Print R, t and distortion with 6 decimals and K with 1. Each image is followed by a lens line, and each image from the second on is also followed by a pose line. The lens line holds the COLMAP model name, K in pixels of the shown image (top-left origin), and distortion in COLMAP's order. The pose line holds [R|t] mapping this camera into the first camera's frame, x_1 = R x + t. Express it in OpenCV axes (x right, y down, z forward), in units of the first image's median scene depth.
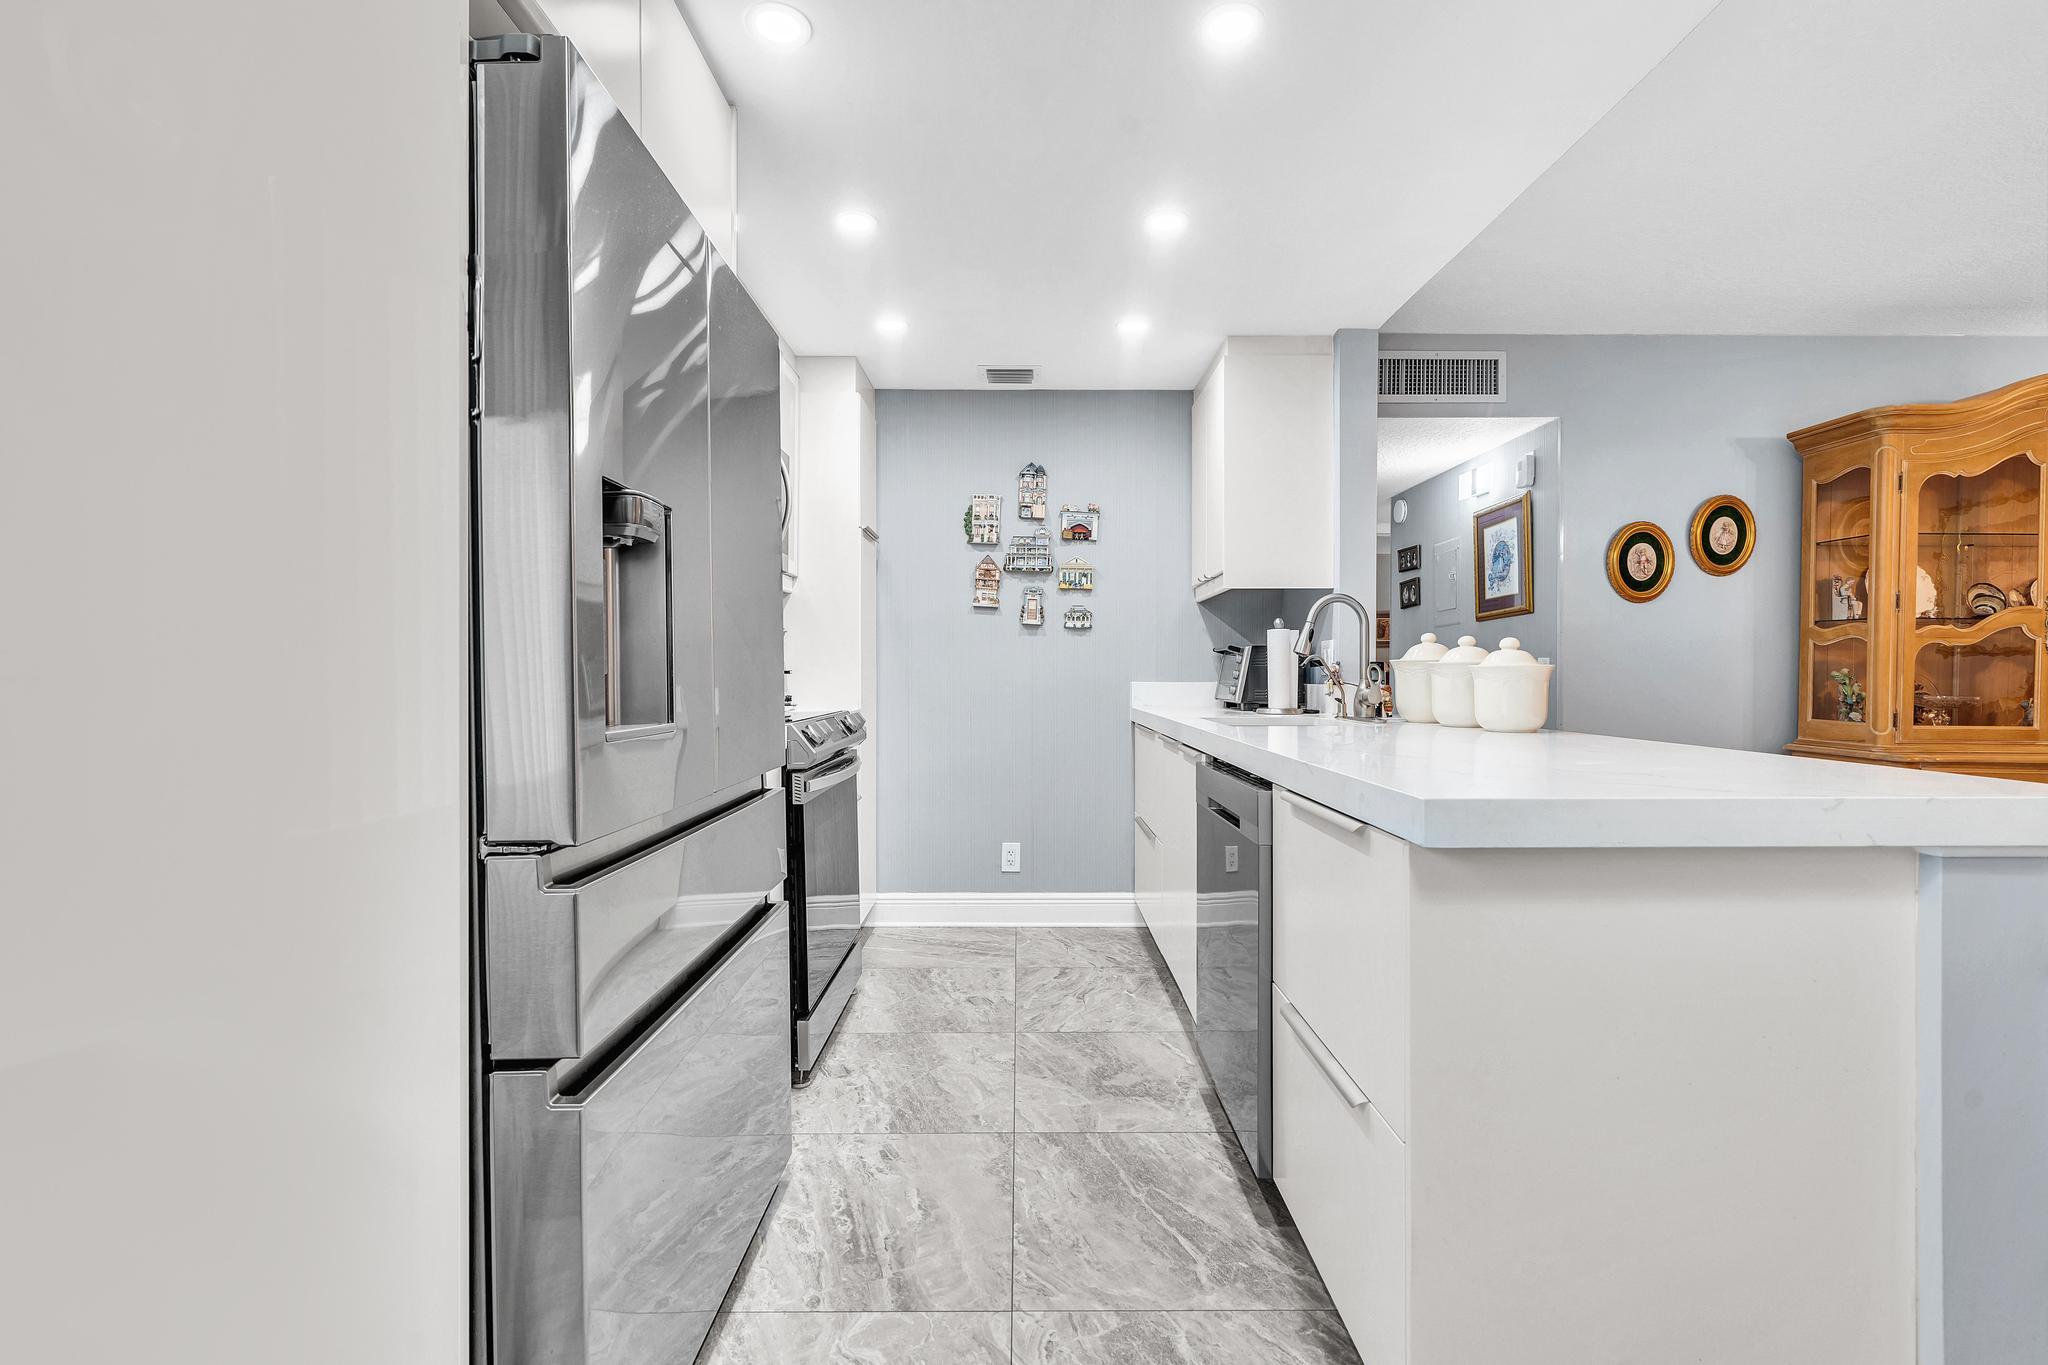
lens RADIAL K [[912.5, 0, 1024.0], [0, 912.5, 682.5], [0, 0, 1]] dist [-0.008669, 0.003545]
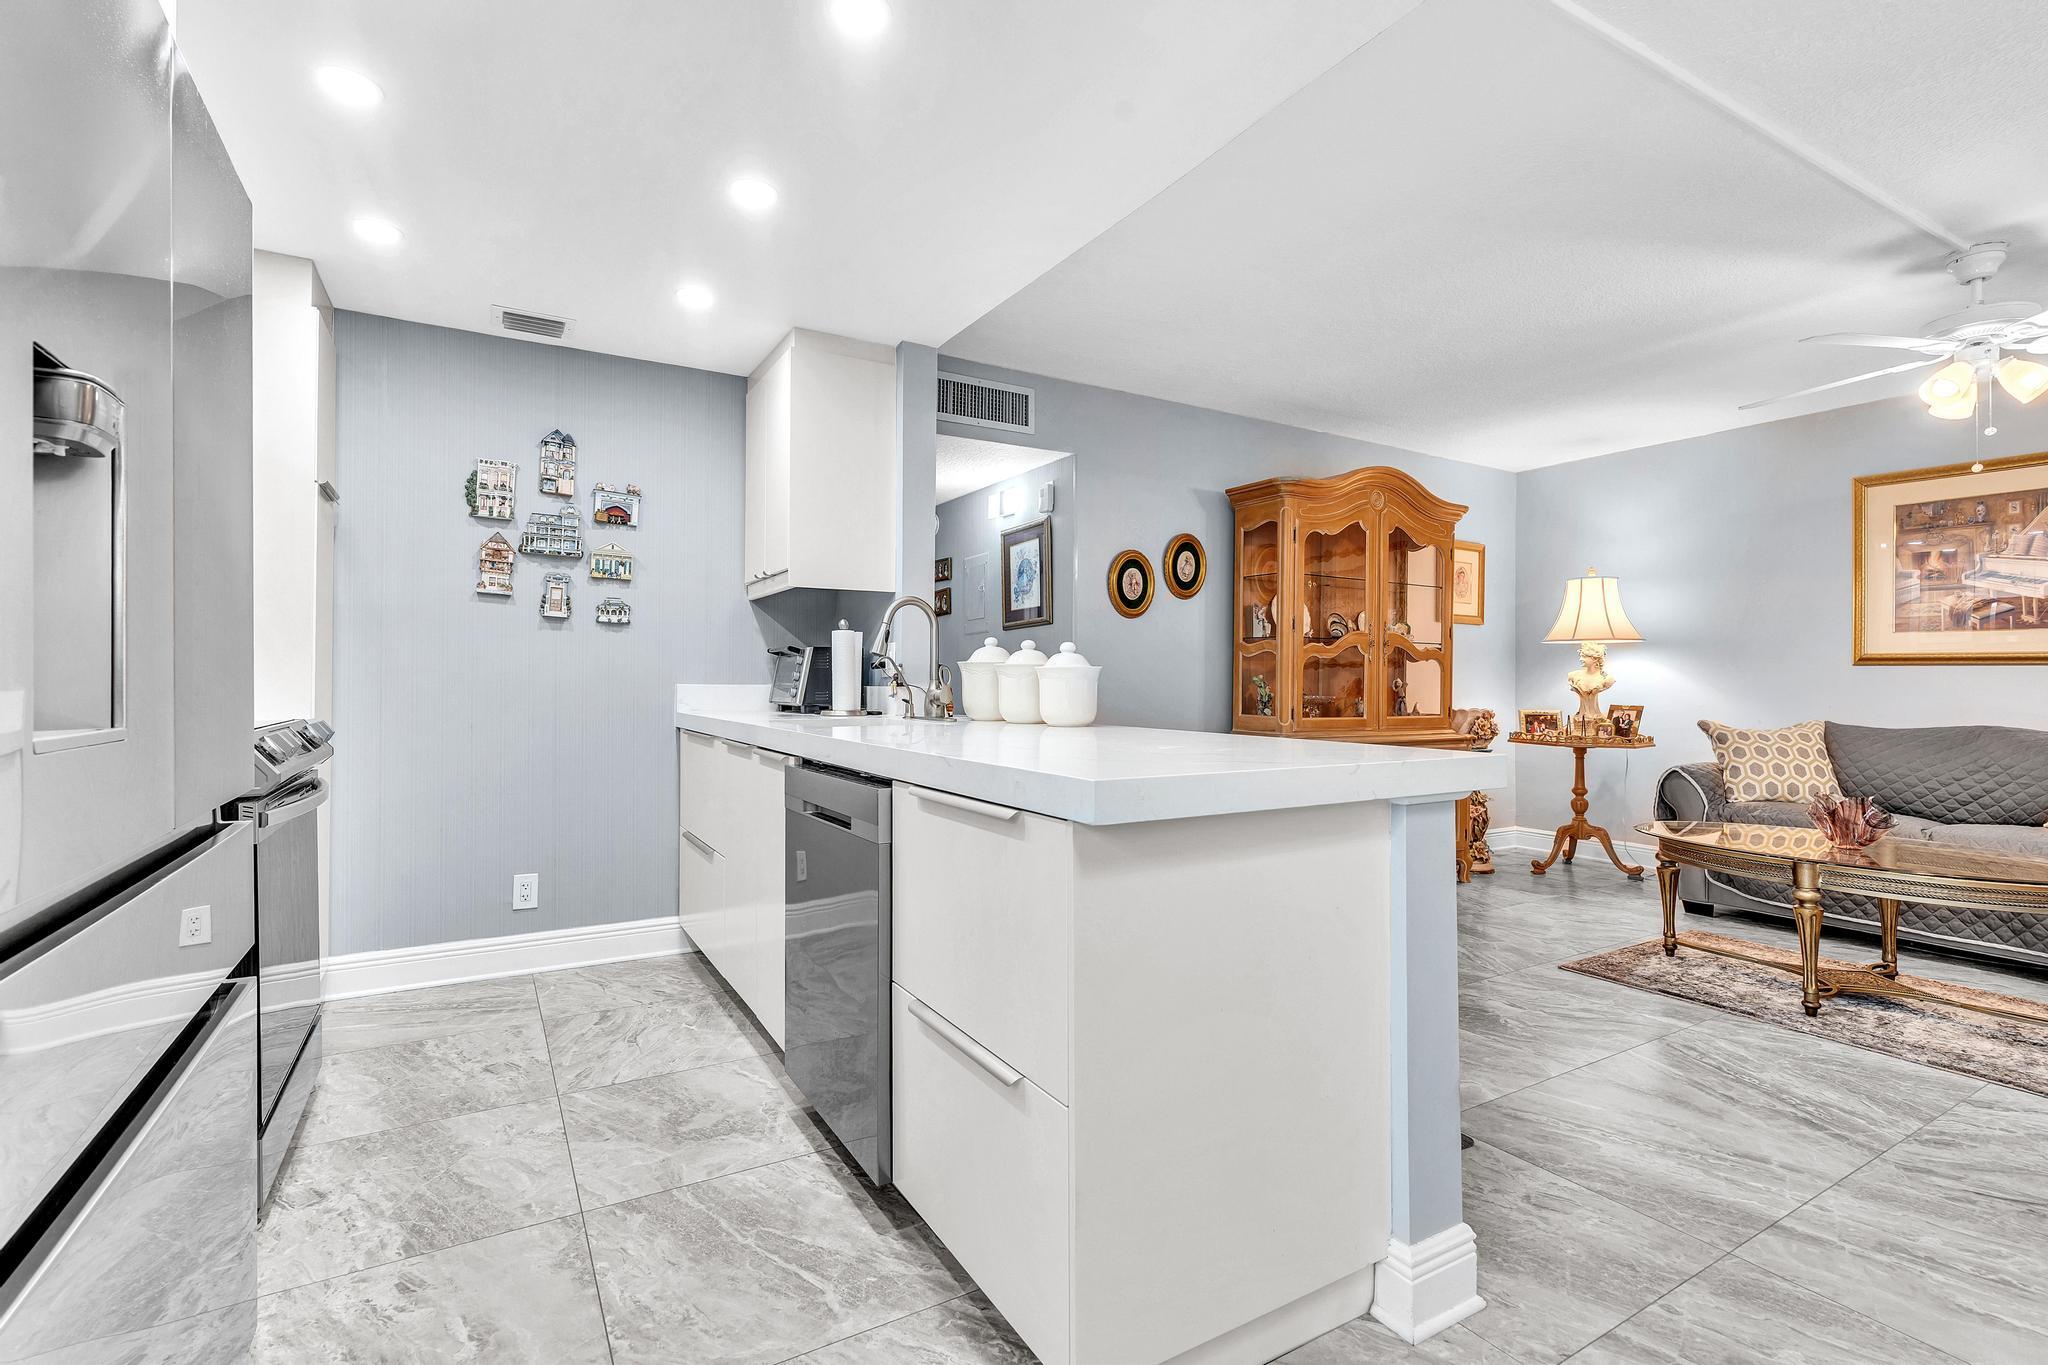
lens RADIAL K [[930.3, 0, 1022.7], [0, 930.3, 674.7], [0, 0, 1]] dist [-0.011345, 0.006013]
pose [[0.863393, 0.008040, 0.504467, -0.060636], [0.000608, 0.999856, -0.016975, 0.006812], [-0.504531, 0.014963, 0.863264, 0.028606]]
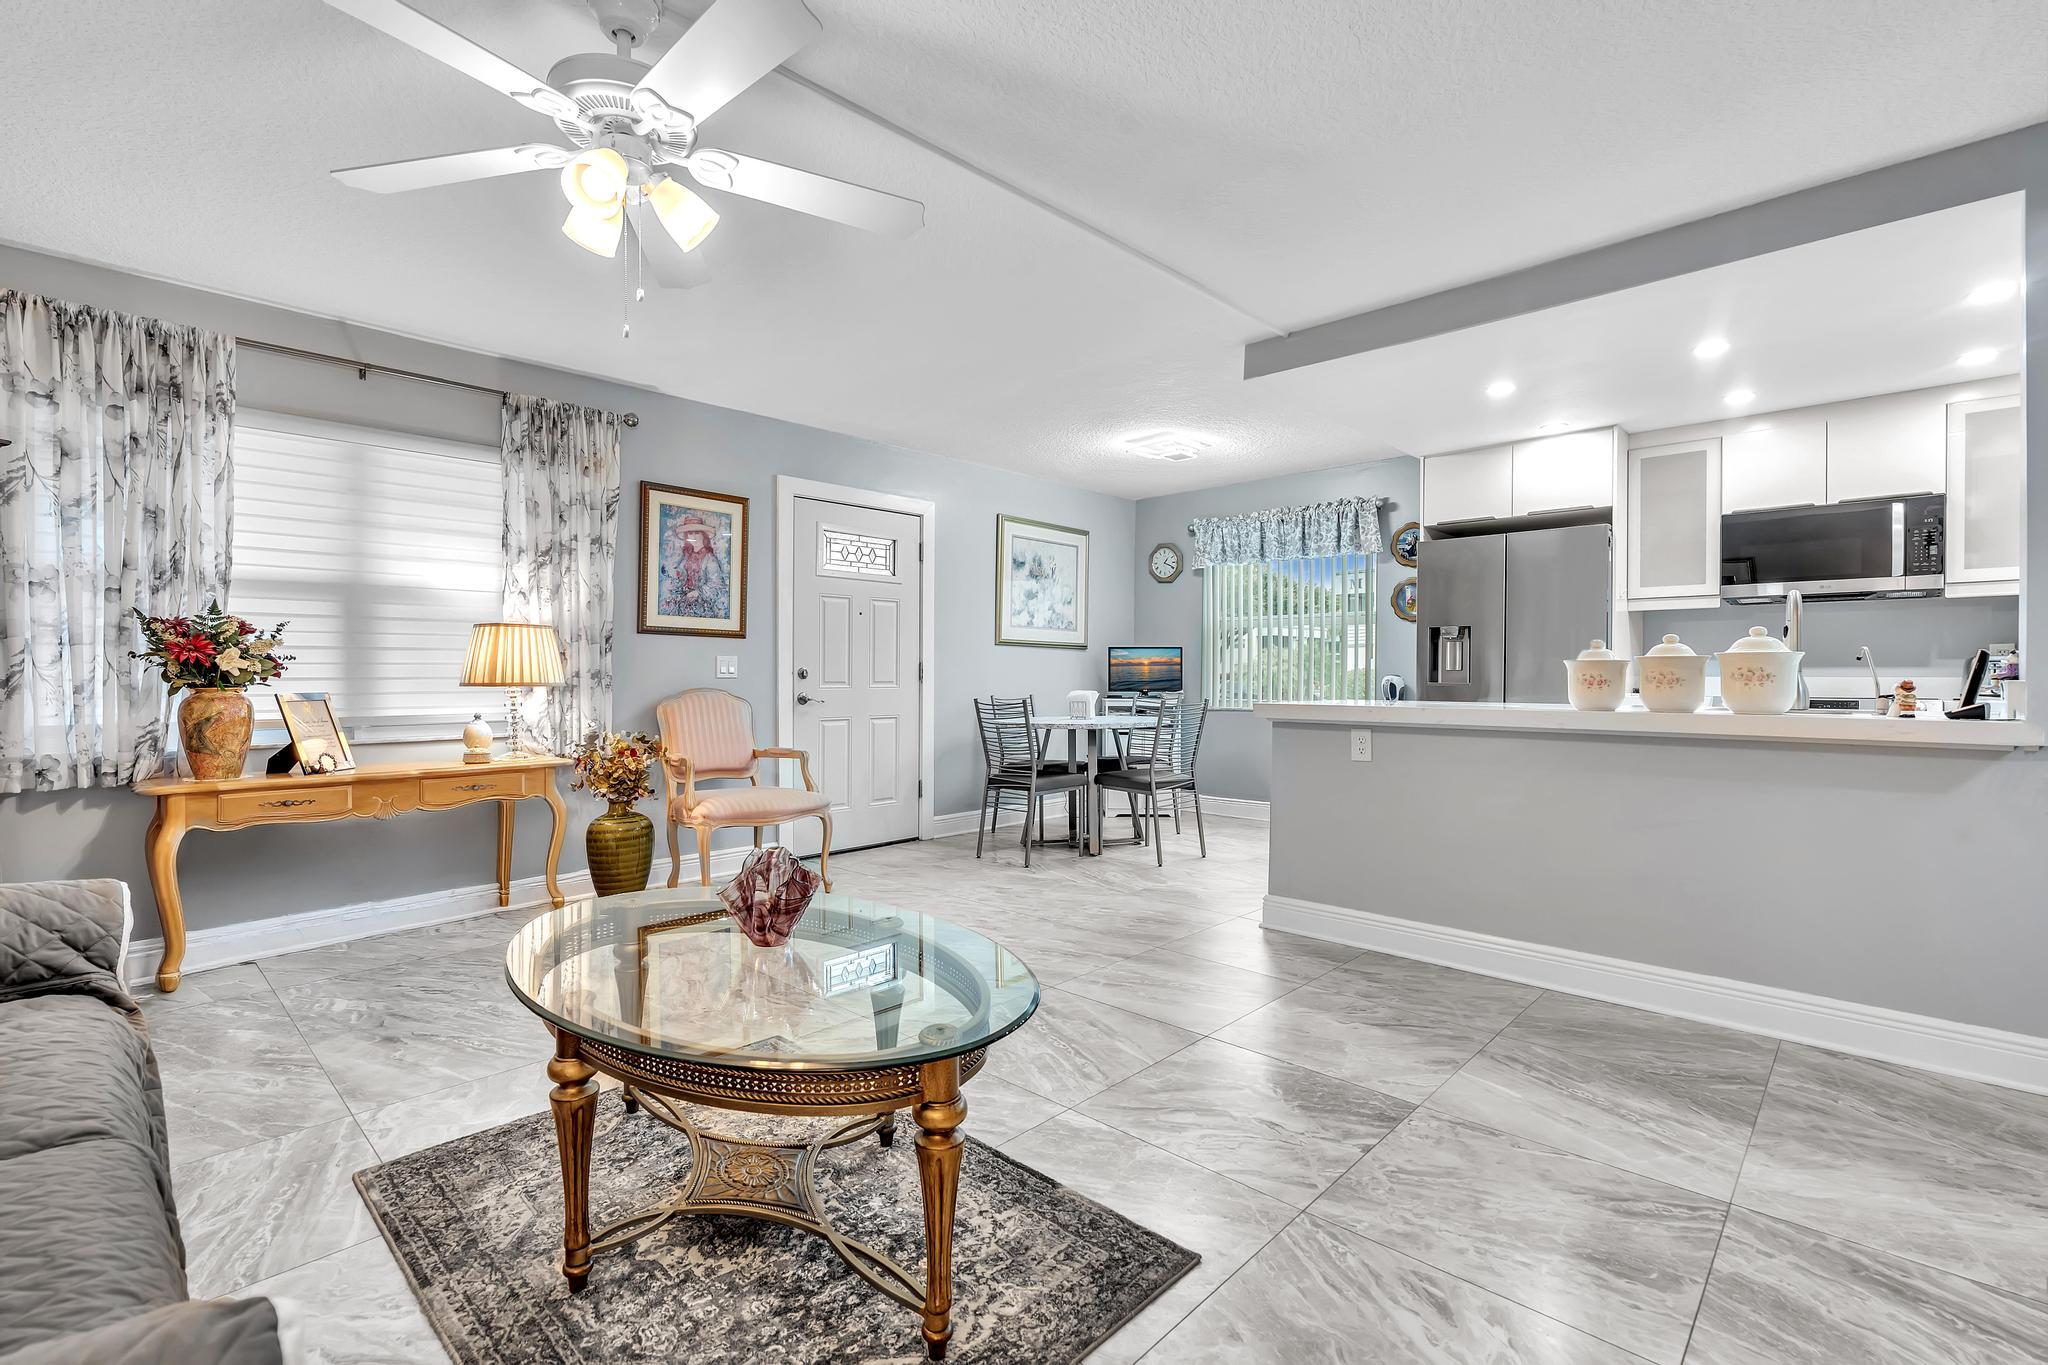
lens RADIAL K [[915.4, 0, 1025.1], [0, 915.4, 677.0], [0, 0, 1]] dist [-0.003412, 0.000846]
pose [[-0.694178, 0.001912, -0.719801, 1.395357], [-0.008248, 0.999910, 0.010611, -0.000993], [0.719756, 0.013303, -0.694100, 0.892407]]
